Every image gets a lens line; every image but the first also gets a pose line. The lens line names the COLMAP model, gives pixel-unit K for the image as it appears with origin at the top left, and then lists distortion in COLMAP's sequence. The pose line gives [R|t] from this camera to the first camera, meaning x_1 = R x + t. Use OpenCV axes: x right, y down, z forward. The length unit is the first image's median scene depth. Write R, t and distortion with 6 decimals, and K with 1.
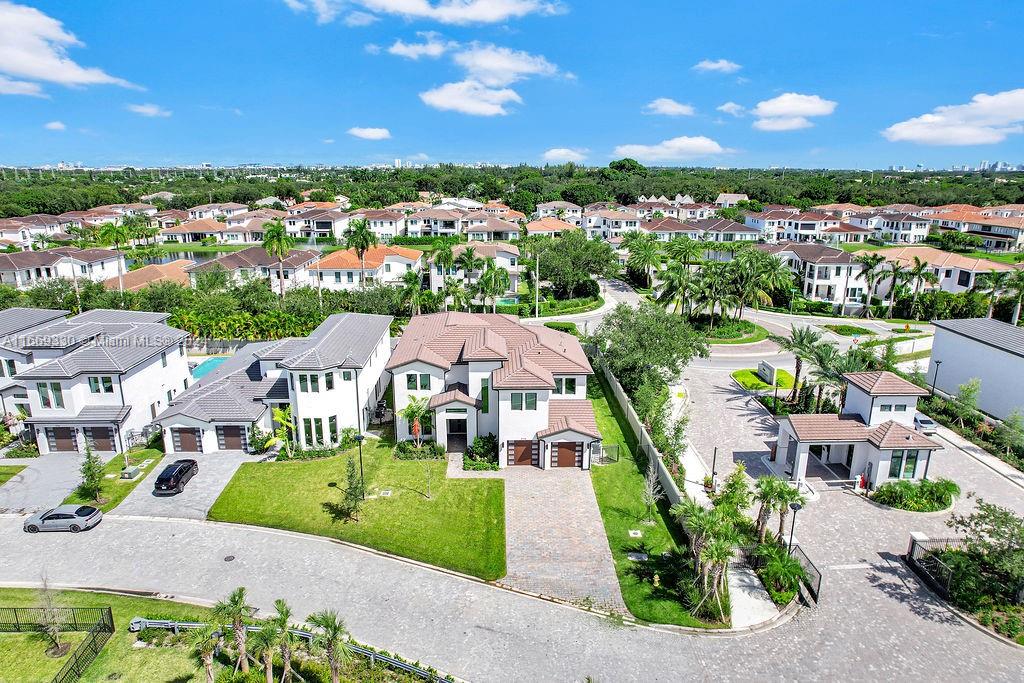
lens RADIAL K [[644.9, 0, 512.0], [0, 644.9, 341.5], [0, 0, 1]] dist [-0.025684, 0.003269]
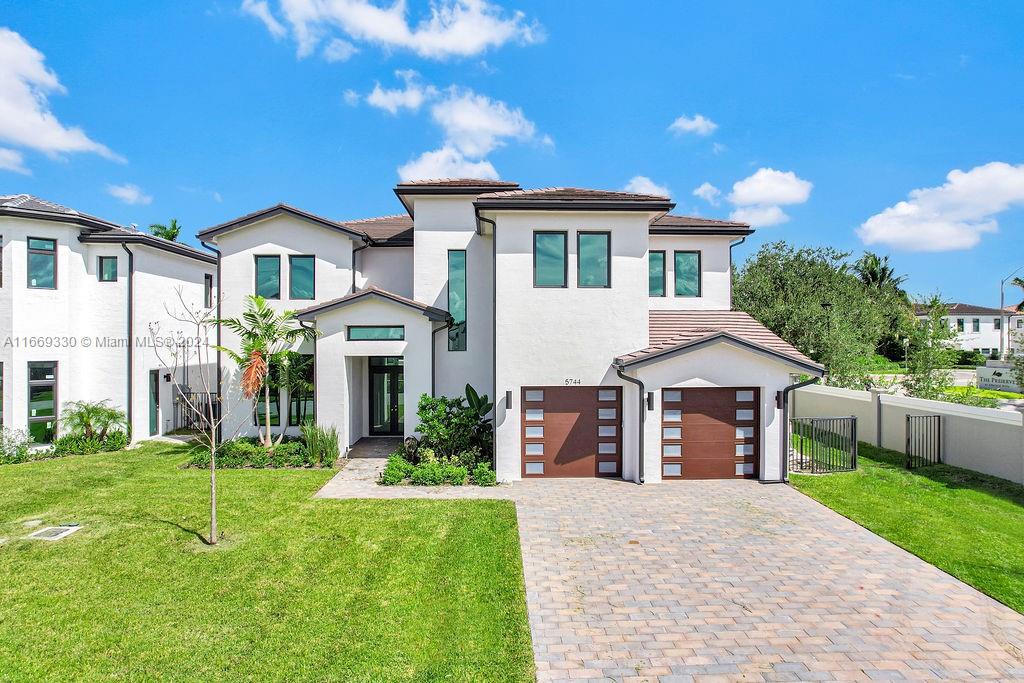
lens RADIAL K [[644.9, 0, 512.0], [0, 644.9, 341.5], [0, 0, 1]] dist [-0.025684, 0.003269]
pose [[0.999963, -0.003554, 0.007849, -0.014058], [0.005510, 0.964110, -0.265447, 0.208306], [-0.006624, 0.265481, 0.964093, 0.663814]]
